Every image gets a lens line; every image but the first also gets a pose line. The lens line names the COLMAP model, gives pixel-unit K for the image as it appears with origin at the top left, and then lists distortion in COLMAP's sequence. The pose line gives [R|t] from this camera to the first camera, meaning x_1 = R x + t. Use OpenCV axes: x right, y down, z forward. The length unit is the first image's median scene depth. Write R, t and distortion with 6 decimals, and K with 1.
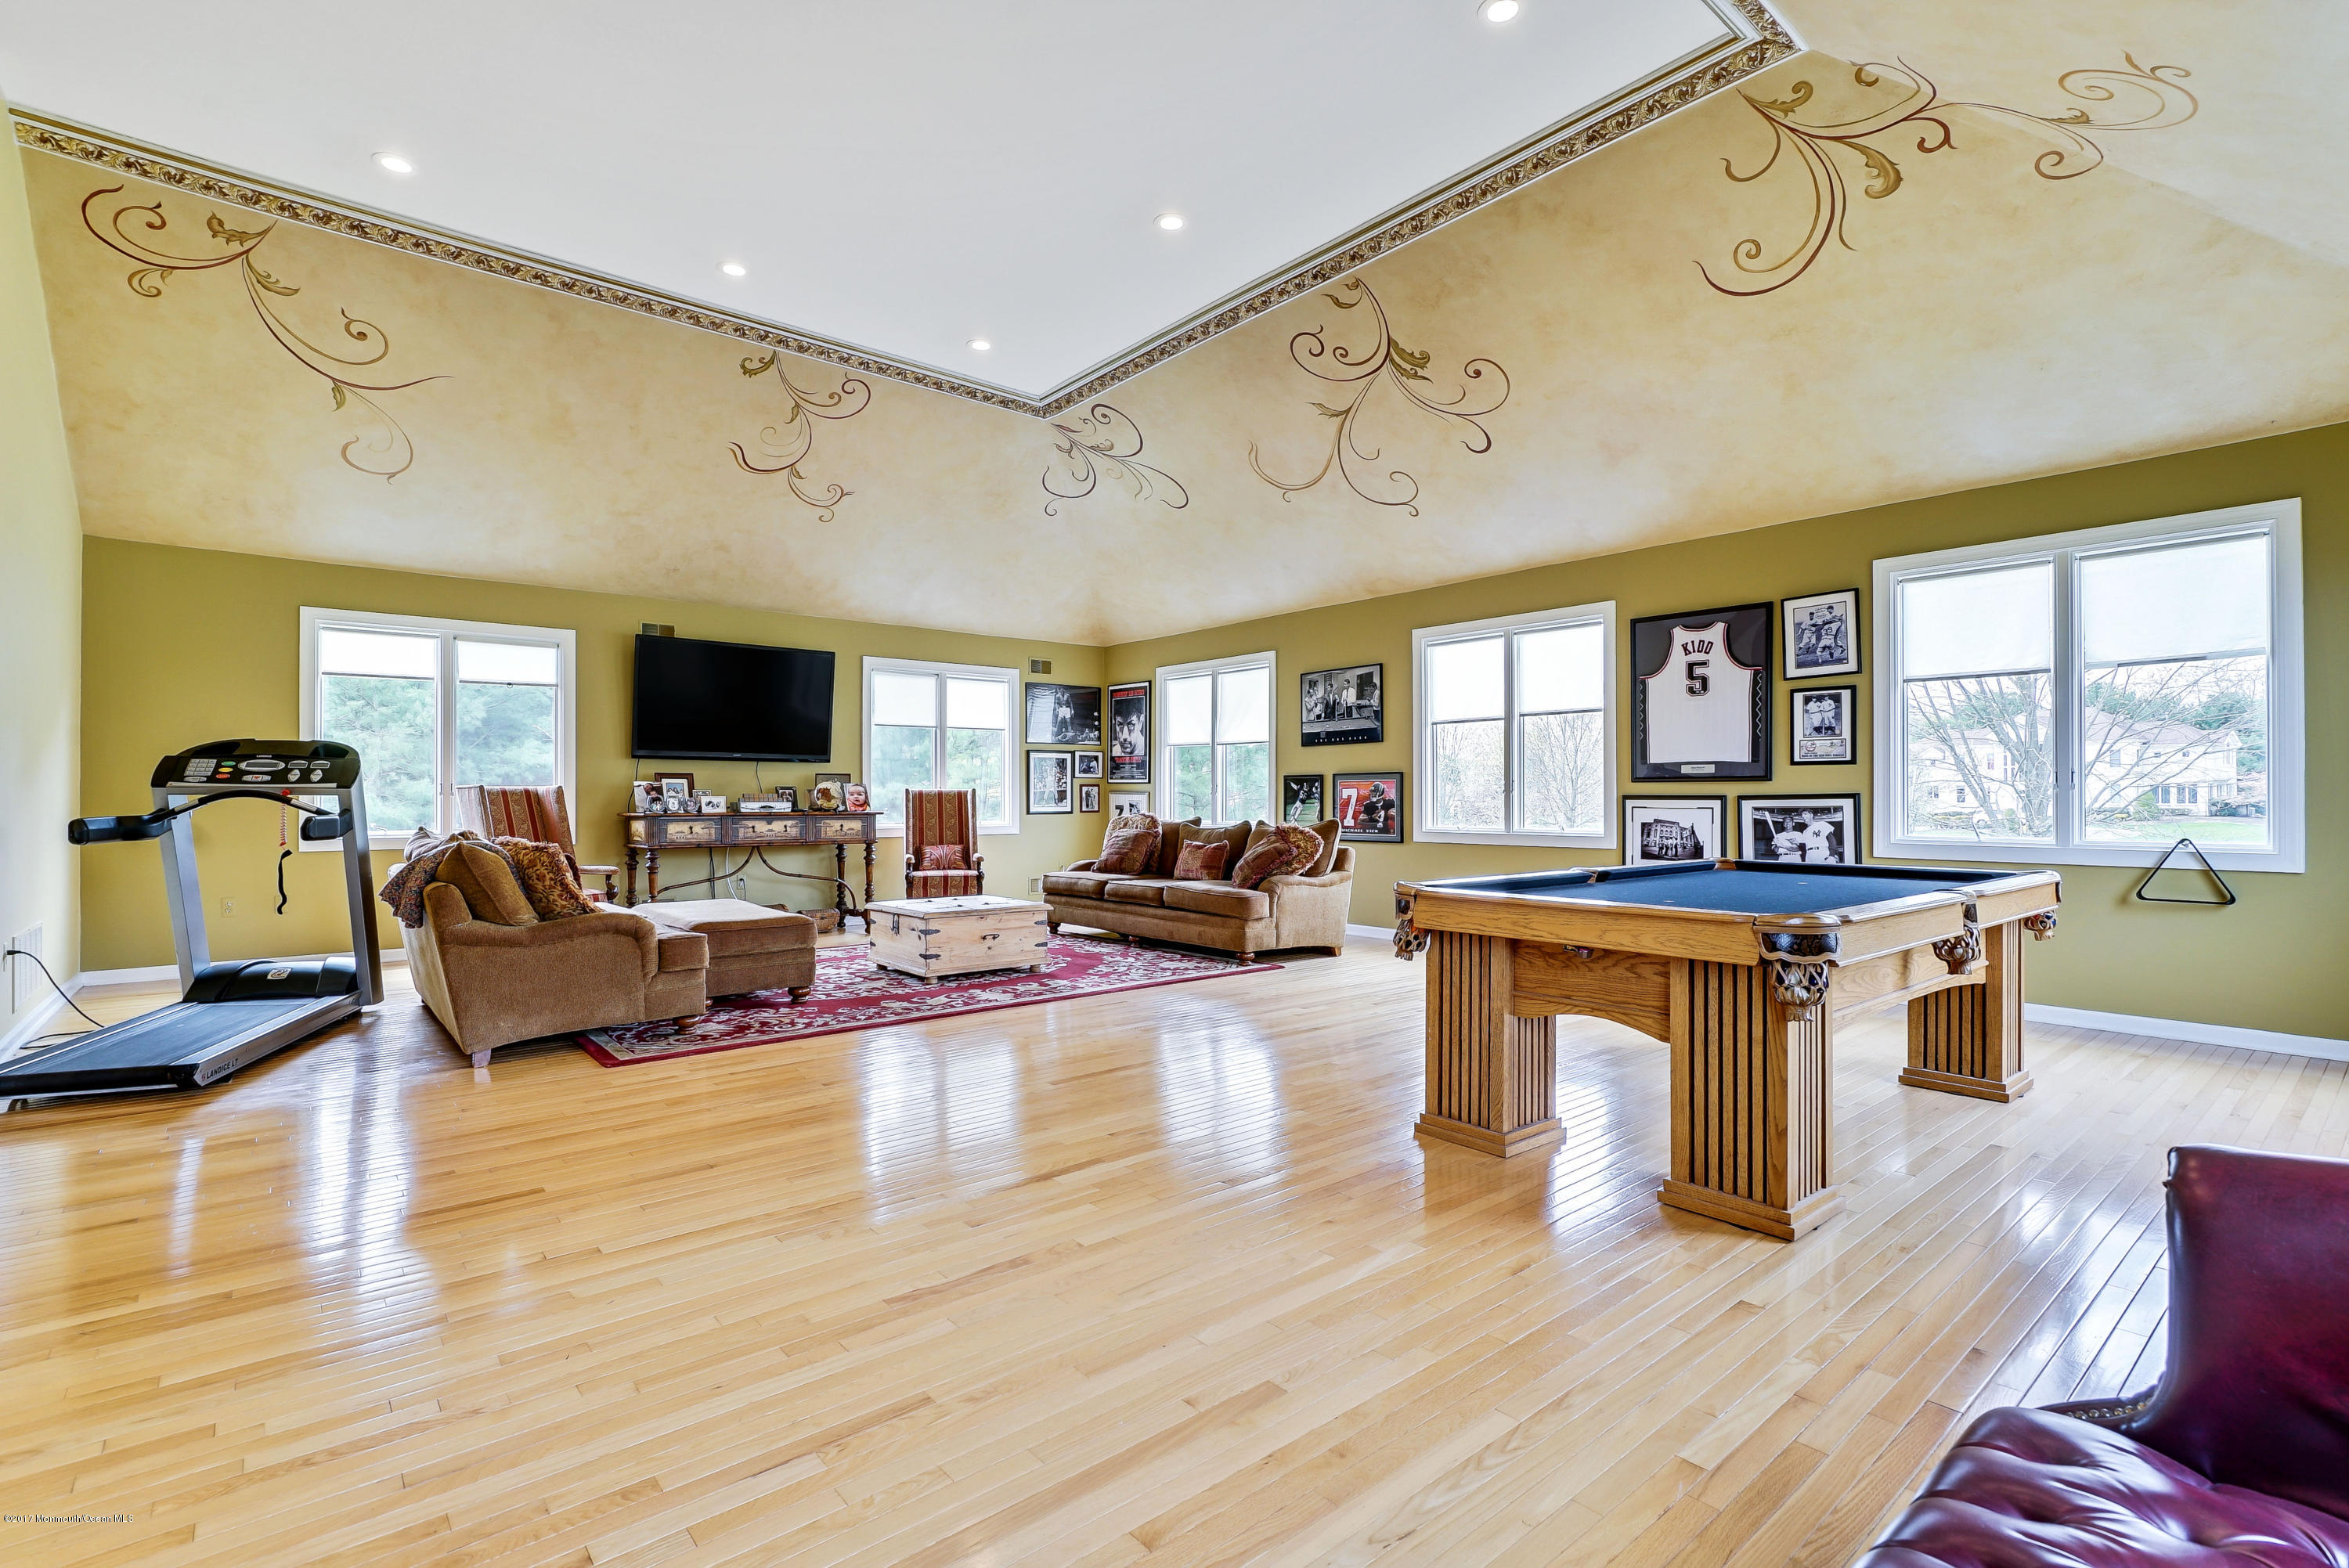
lens RADIAL K [[1057.2, 0, 1161.5], [0, 1057.2, 799.5], [0, 0, 1]] dist [-0.004095, 0.000999]
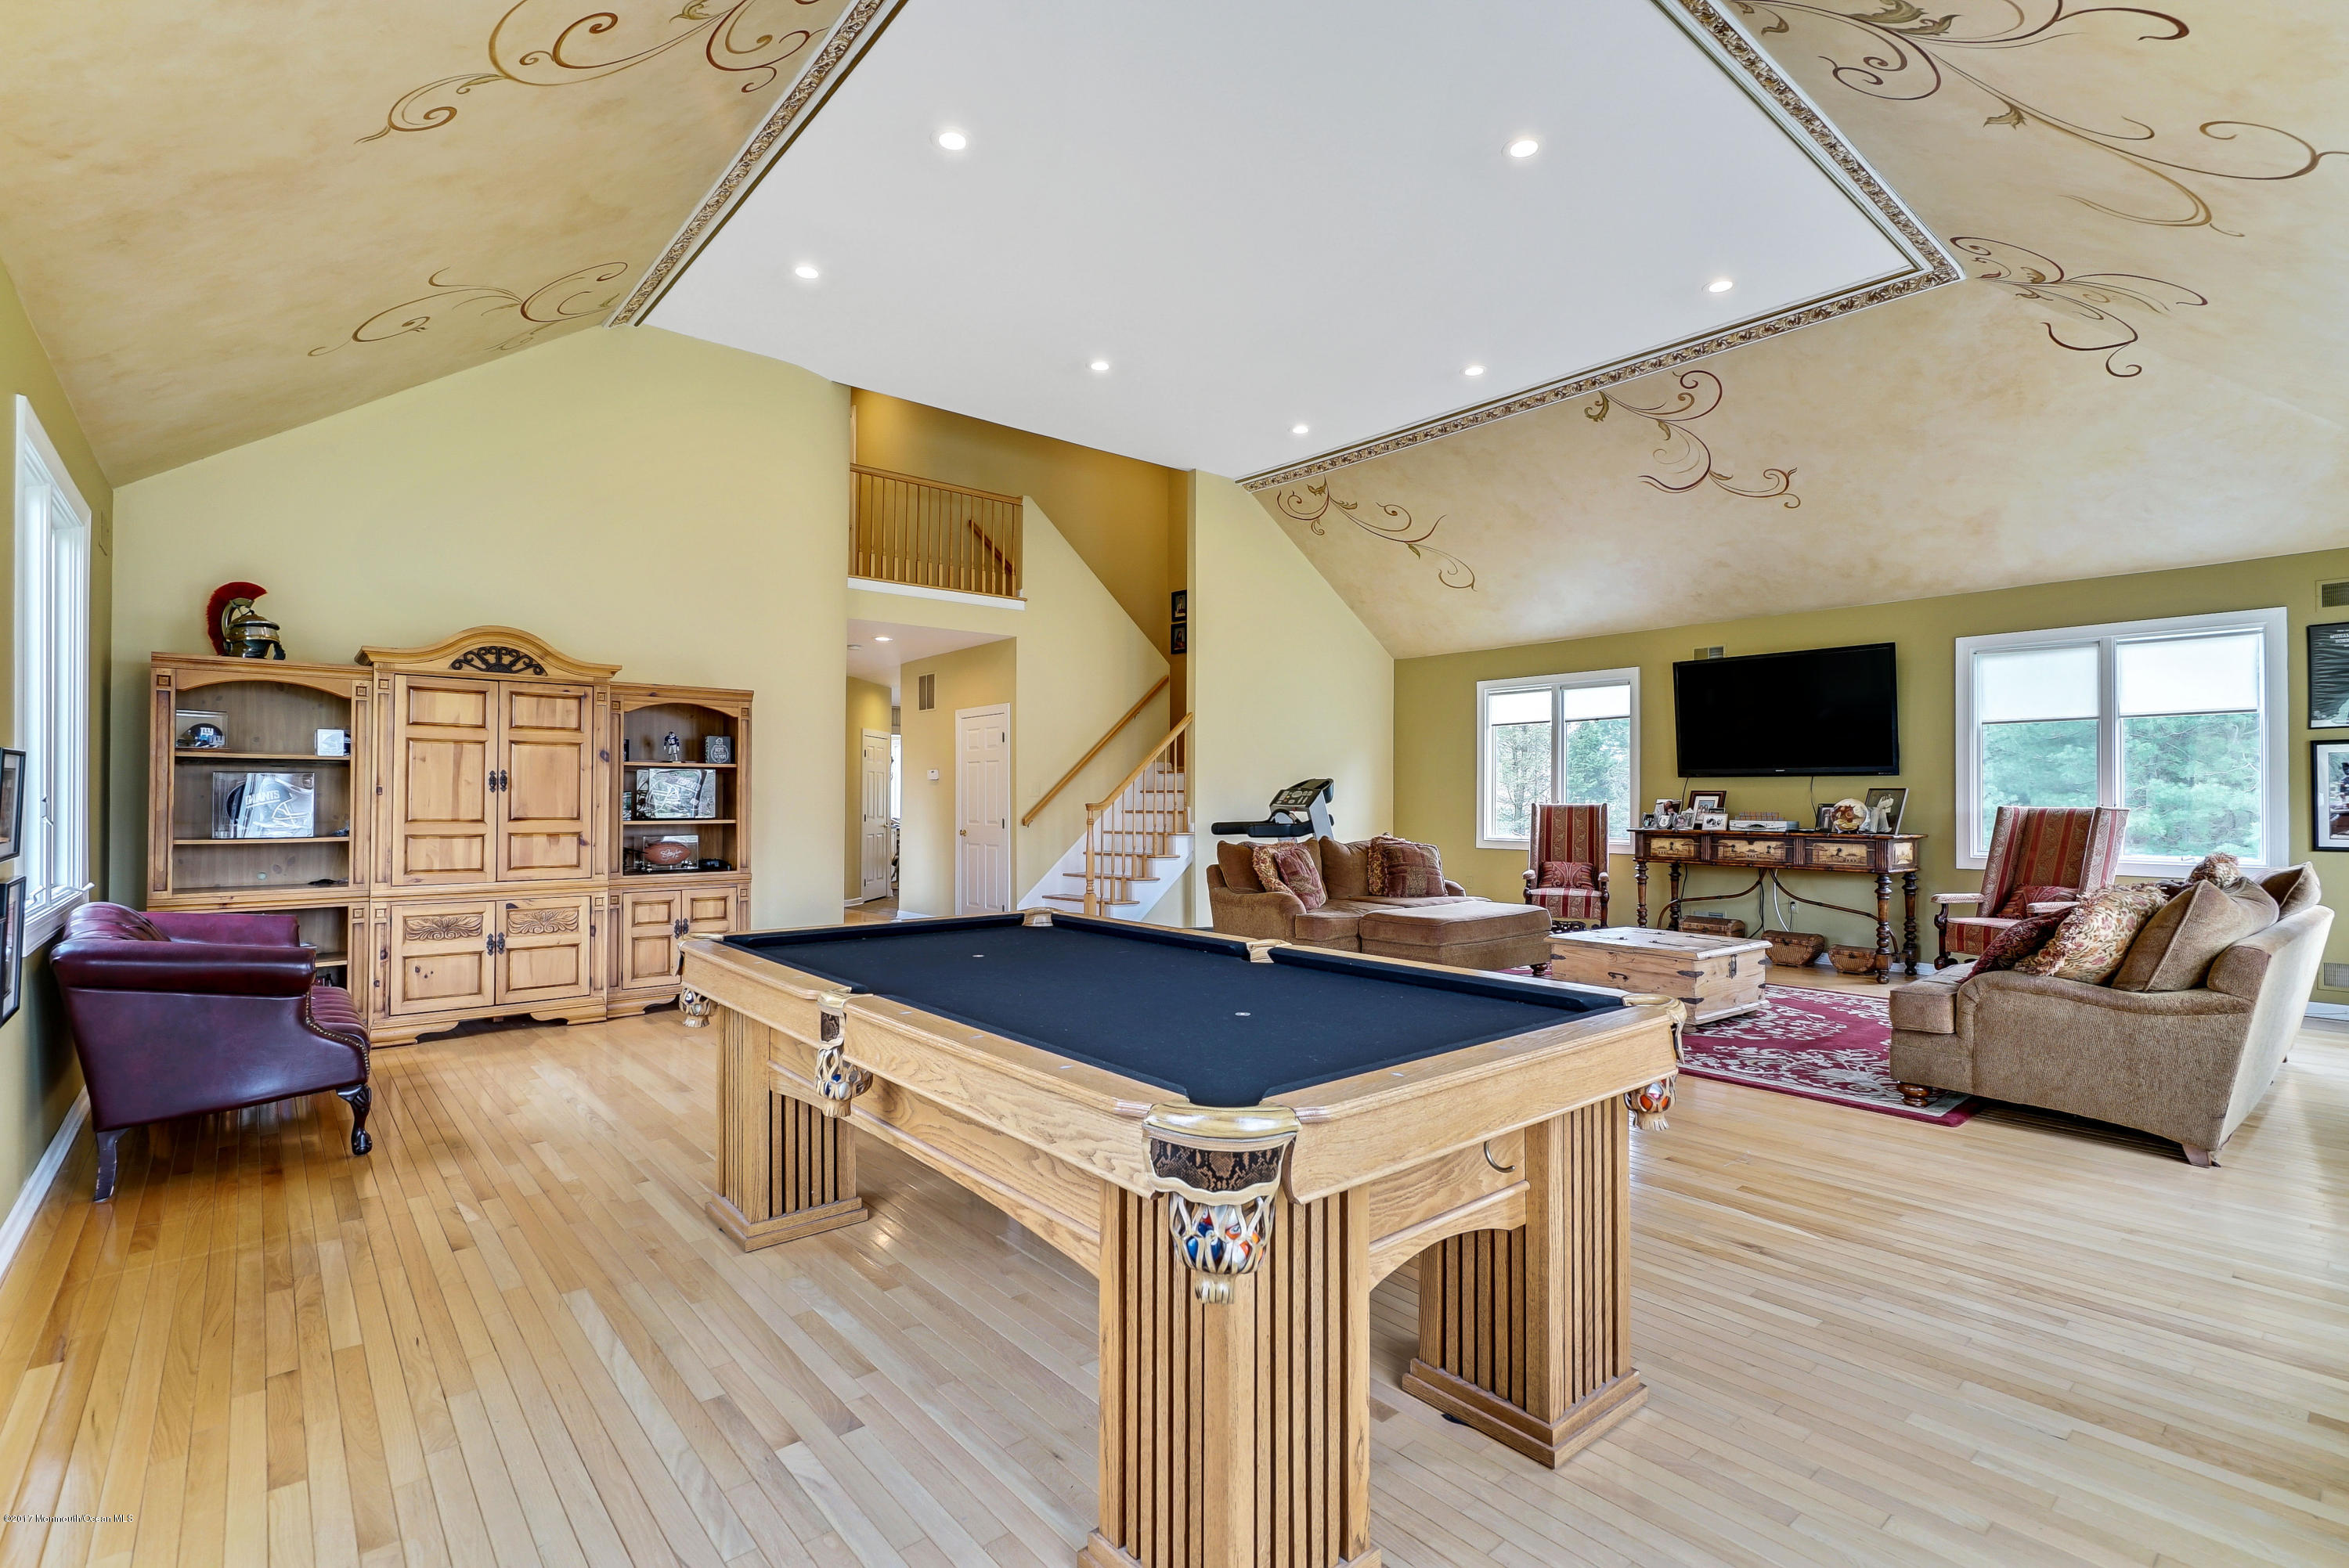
lens RADIAL K [[1057.2, 0, 1160.4], [0, 1057.2, 776.3], [0, 0, 1]] dist [-0.004095, 0.000999]
pose [[0.013201, -0.027420, -0.999537, 0.576920], [-0.017369, 0.999467, -0.027648, -0.001496], [0.999762, 0.017726, 0.012718, 0.470823]]
